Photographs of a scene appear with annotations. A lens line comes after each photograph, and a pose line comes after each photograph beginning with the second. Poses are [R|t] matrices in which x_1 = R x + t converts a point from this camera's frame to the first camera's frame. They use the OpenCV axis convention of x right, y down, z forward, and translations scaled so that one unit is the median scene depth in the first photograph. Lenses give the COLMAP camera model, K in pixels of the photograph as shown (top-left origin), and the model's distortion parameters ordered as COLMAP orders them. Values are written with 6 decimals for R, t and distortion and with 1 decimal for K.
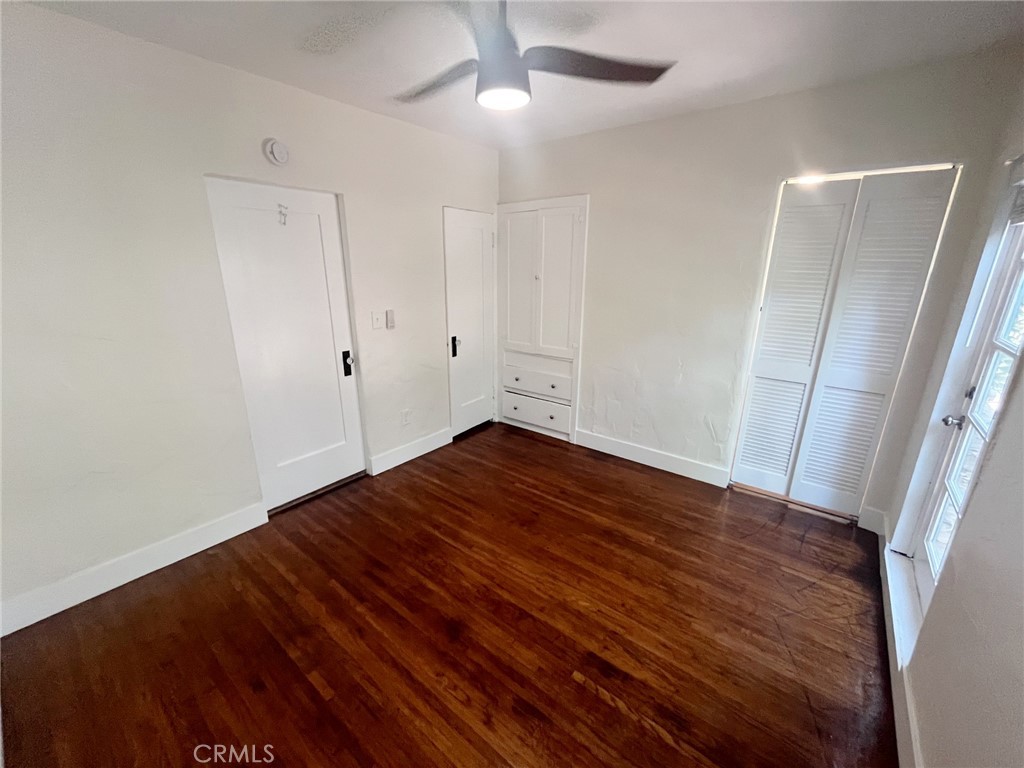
lens RADIAL K [[419.5, 0, 511.6], [0, 419.5, 385.6], [0, 0, 1]] dist [-0.003119, 0.000346]
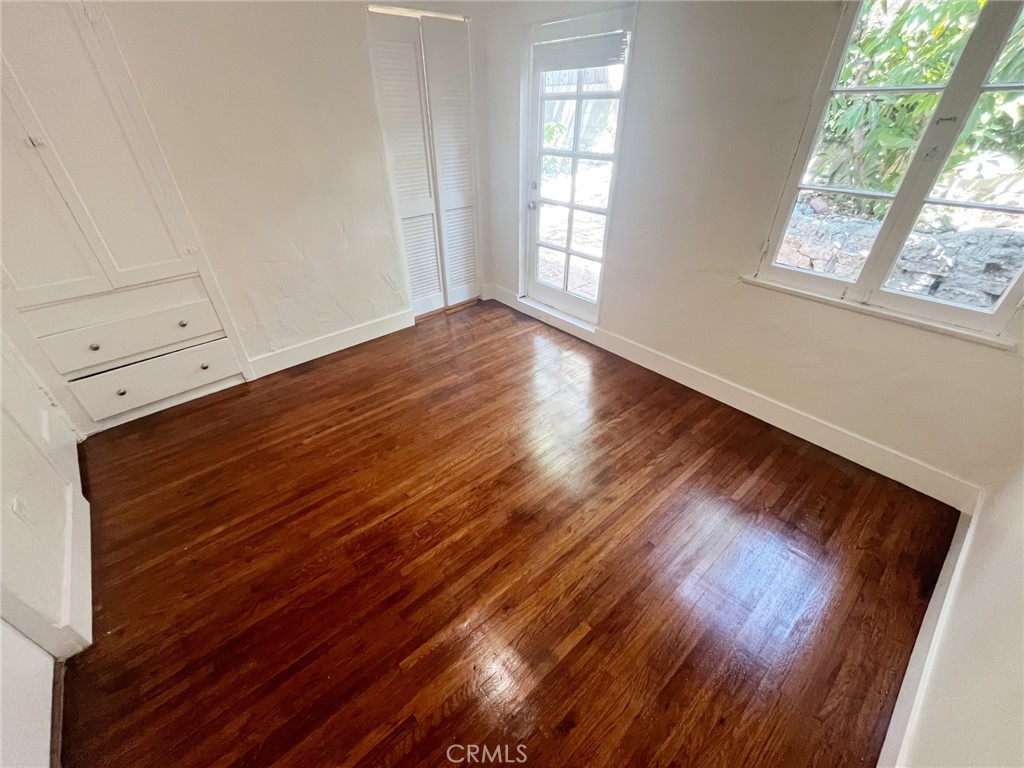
lens RADIAL K [[419.5, 0, 509.2], [0, 419.5, 384.1], [0, 0, 1]] dist [-0.003119, 0.000346]
pose [[0.189607, -0.550953, 0.812712, -0.541274], [0.292267, 0.821876, 0.488979, -0.128483], [-0.937352, 0.144815, 0.316859, 0.453661]]
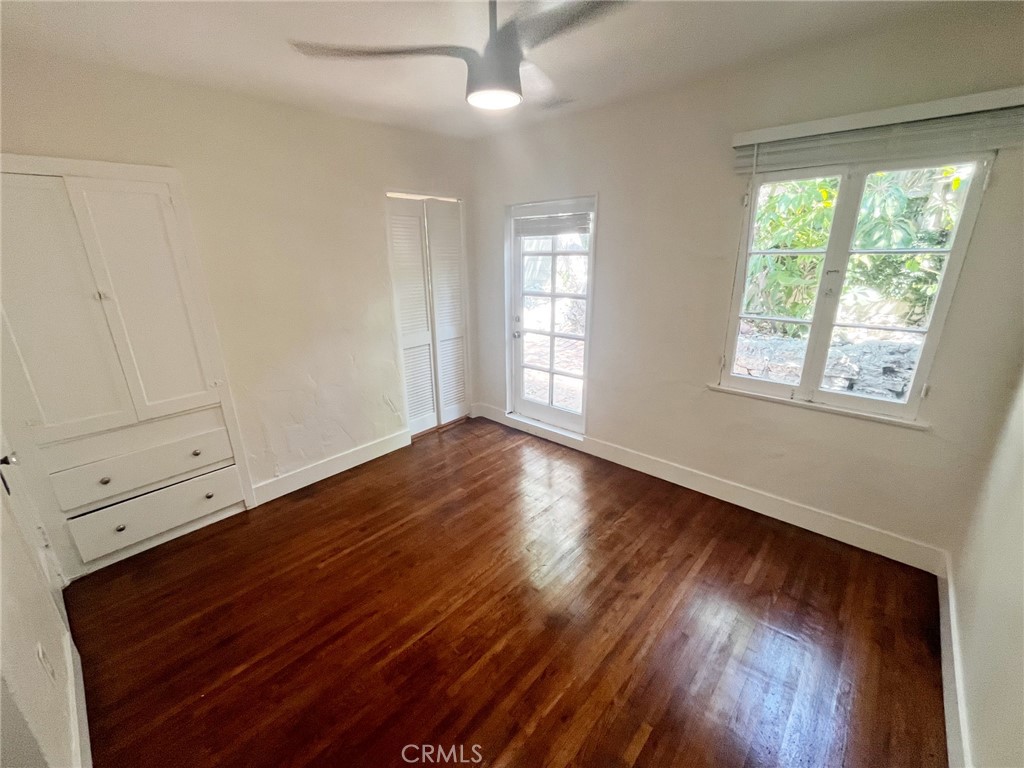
lens RADIAL K [[419.5, 0, 509.8], [0, 419.5, 383.9], [0, 0, 1]] dist [-0.003119, 0.000346]
pose [[0.072102, -0.308314, 0.948548, -0.643782], [0.301405, 0.913296, 0.273944, -0.182244], [-0.950766, 0.266146, 0.158778, 0.543665]]
